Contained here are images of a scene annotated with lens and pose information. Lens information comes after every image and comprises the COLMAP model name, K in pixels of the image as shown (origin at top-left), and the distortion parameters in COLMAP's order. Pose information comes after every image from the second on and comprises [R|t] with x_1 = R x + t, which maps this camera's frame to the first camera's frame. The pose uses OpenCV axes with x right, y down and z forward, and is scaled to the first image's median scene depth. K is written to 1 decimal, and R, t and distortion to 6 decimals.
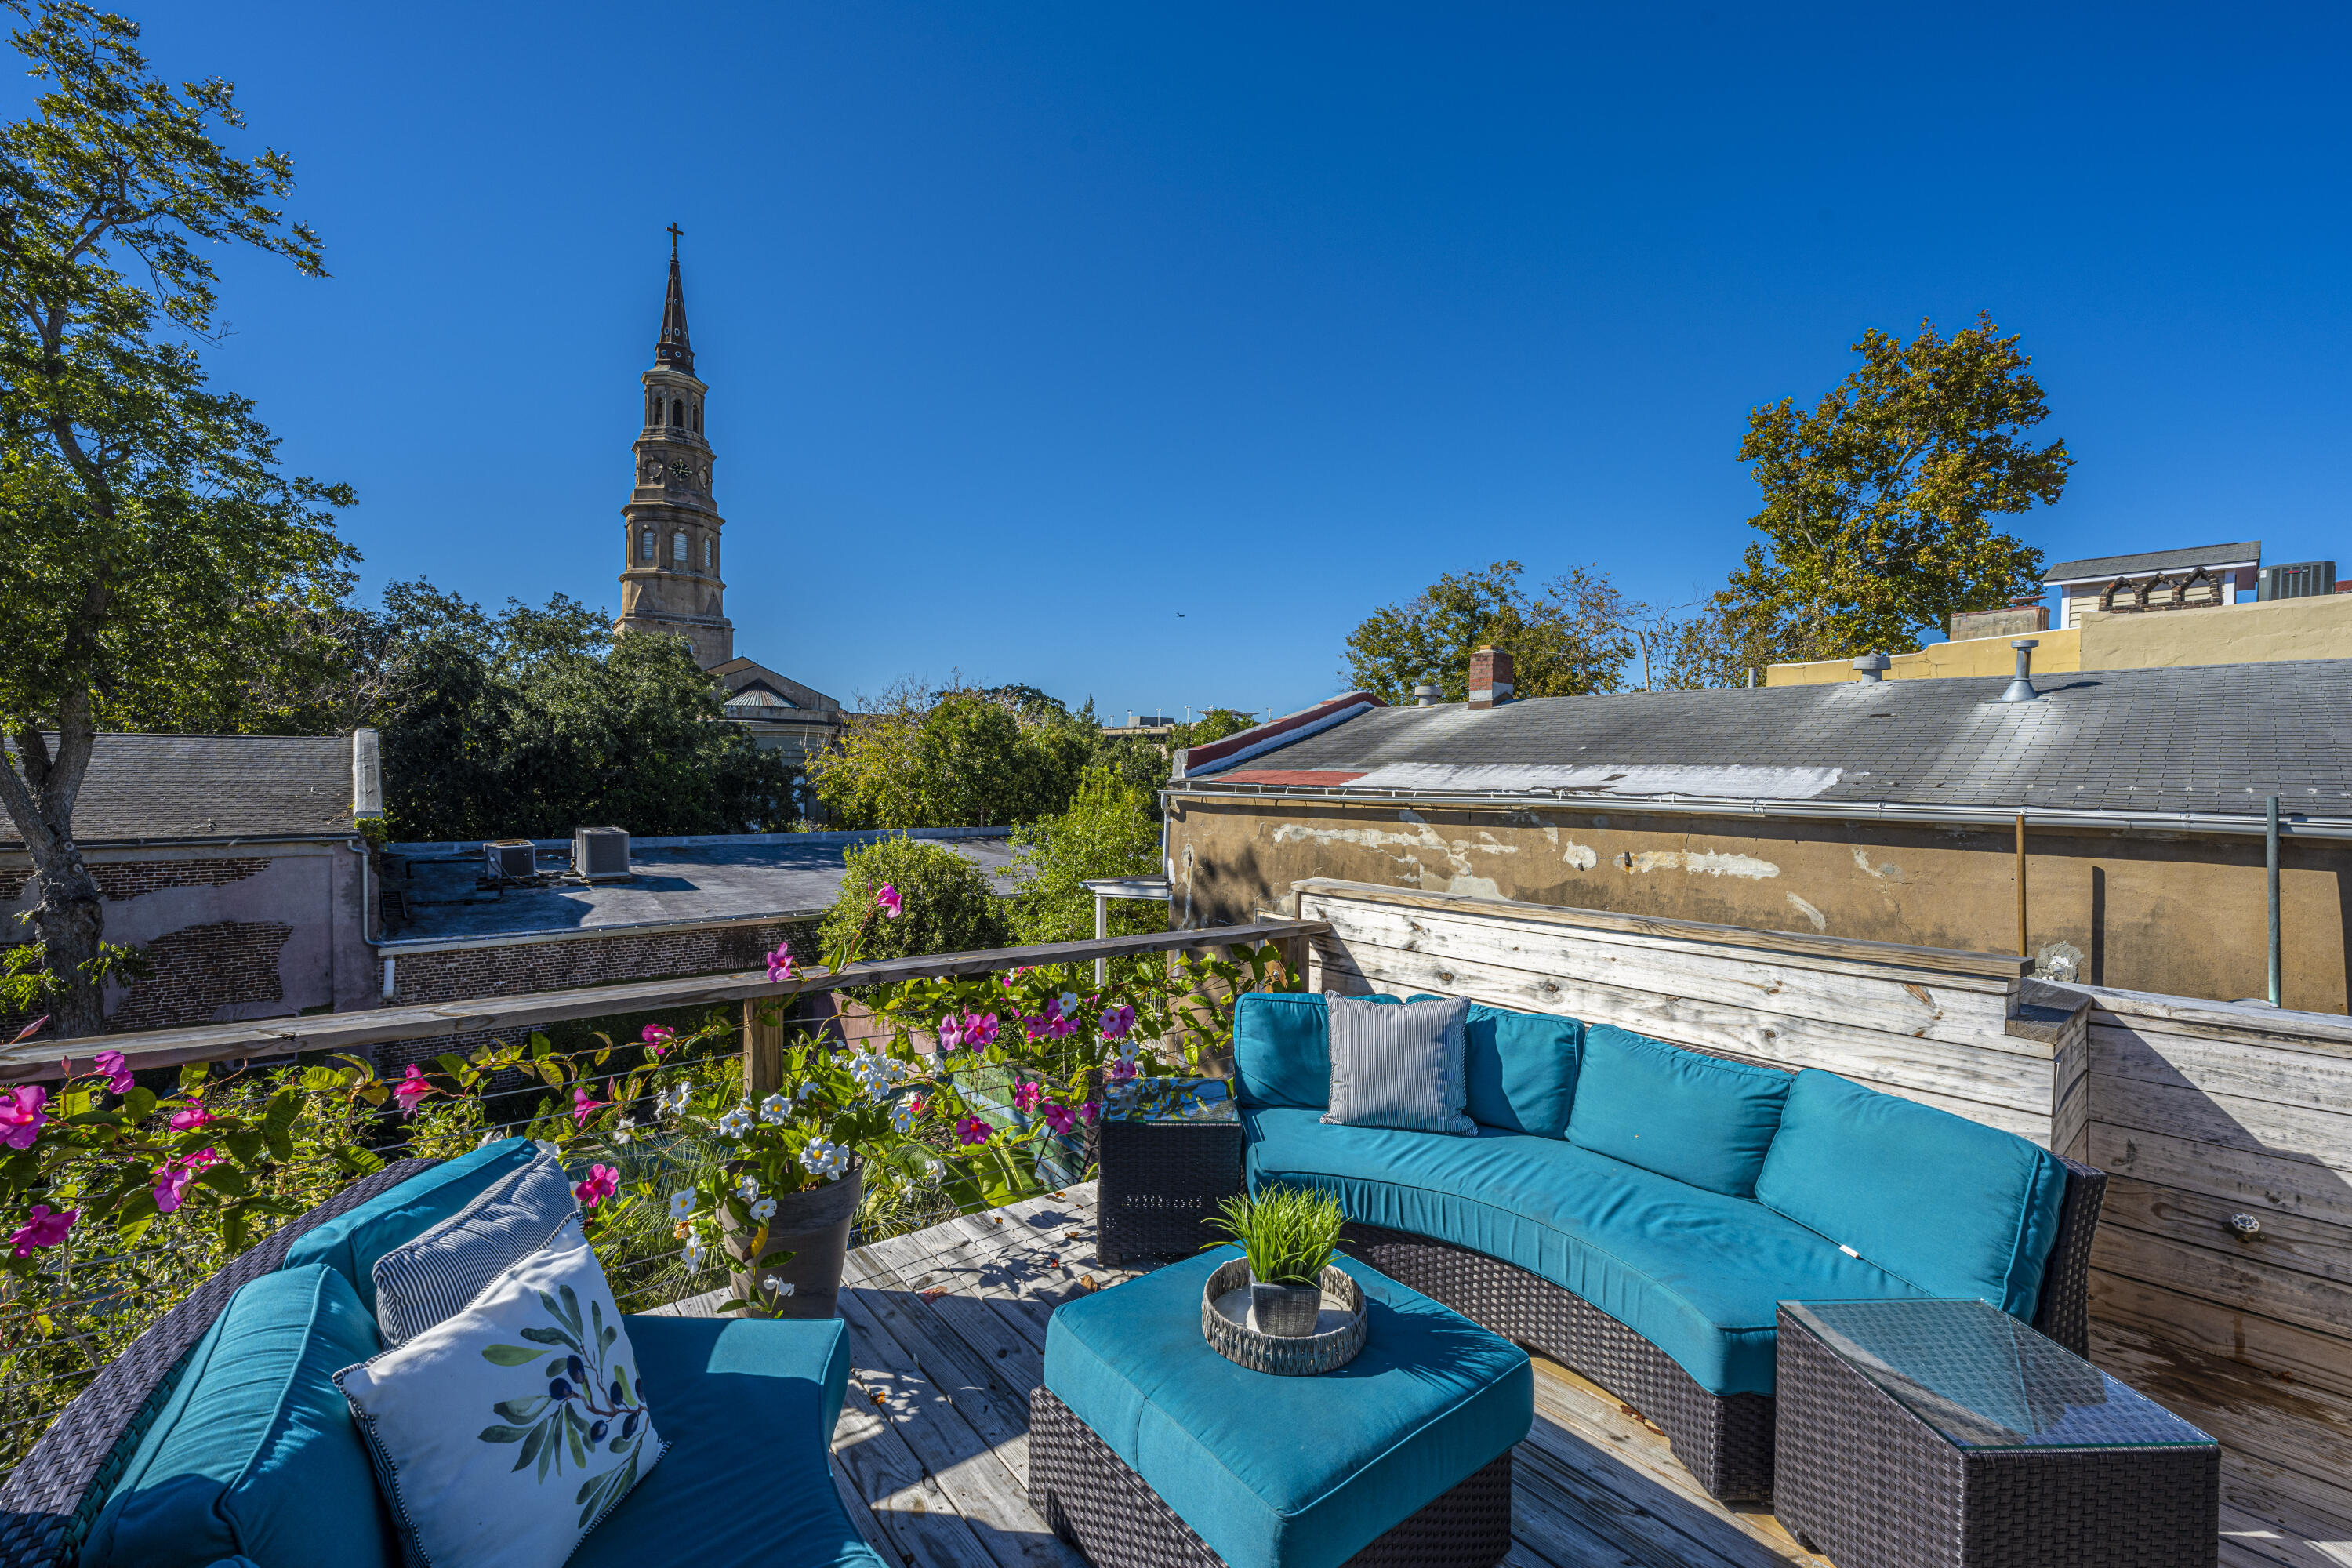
lens RADIAL K [[962.8, 0, 1220.0], [0, 962.8, 795.7], [0, 0, 1]] dist [-0.001691, 0.000015]
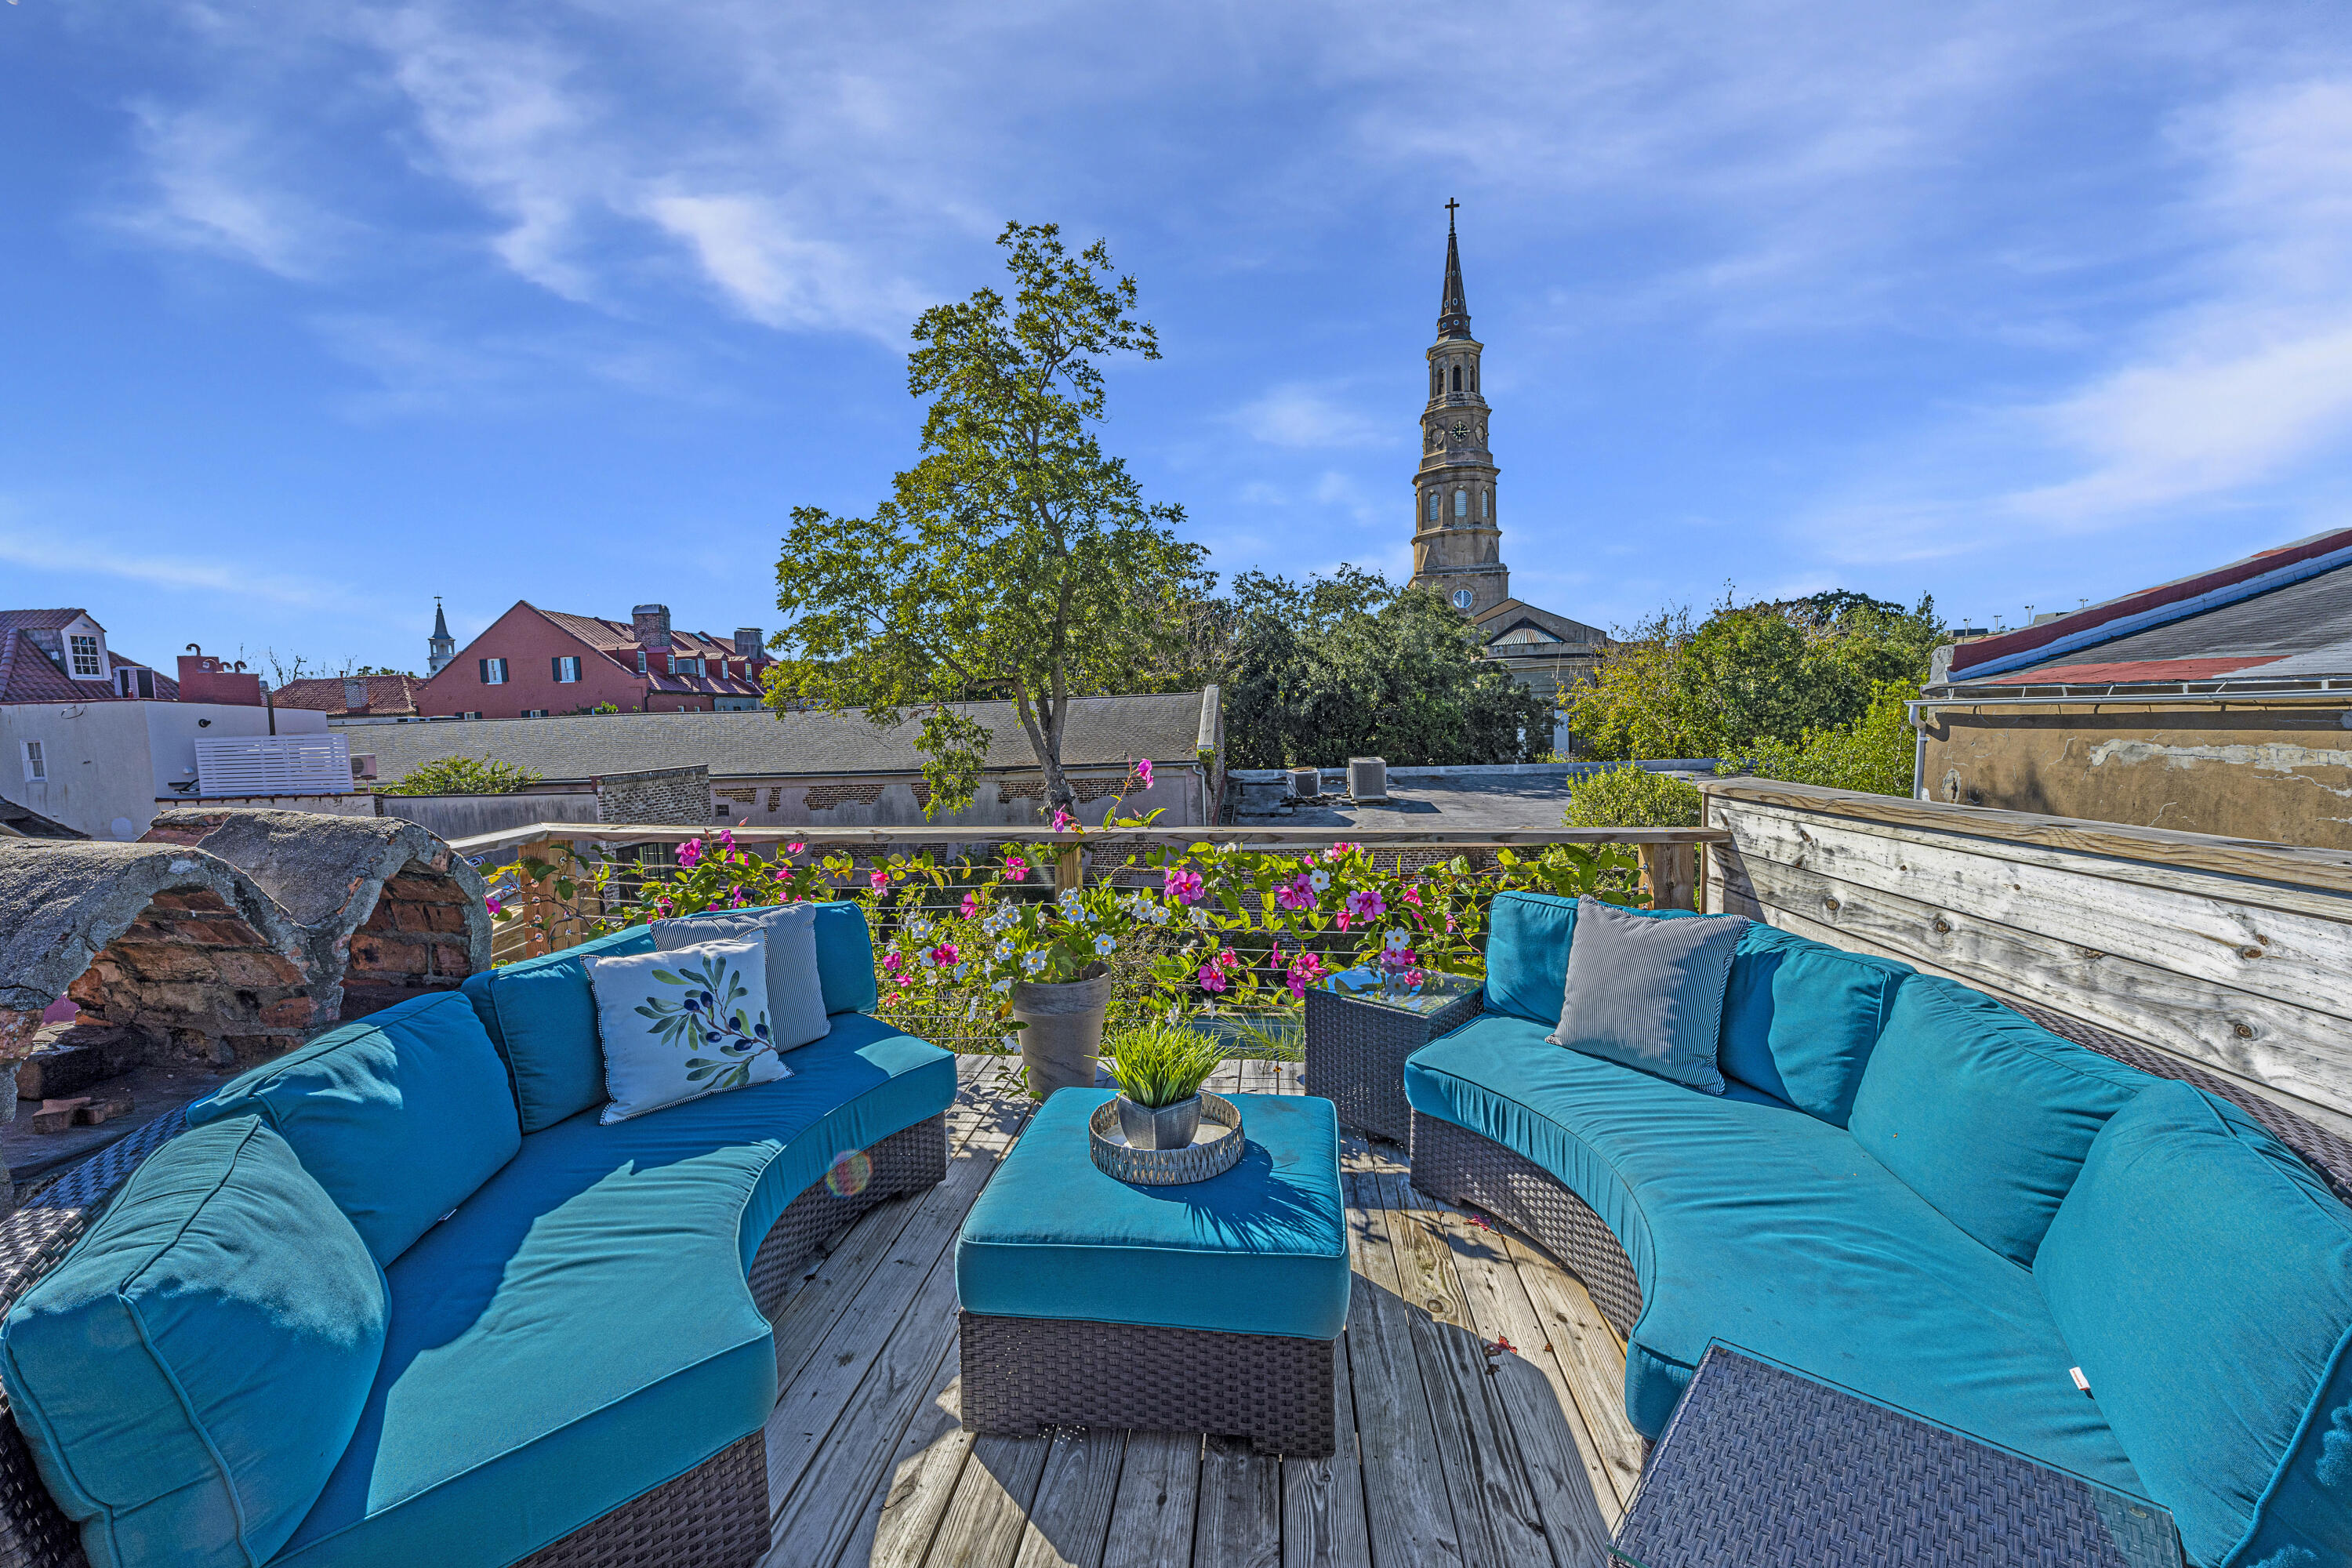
lens RADIAL K [[962.8, 0, 1192.6], [0, 962.8, 796.6], [0, 0, 1]] dist [-0.001691, 0.000015]
pose [[0.695274, 0.022511, -0.718393, 0.098266], [0.026890, 0.997995, 0.057297, 0.012112], [0.718242, -0.059155, 0.693274, 0.035831]]
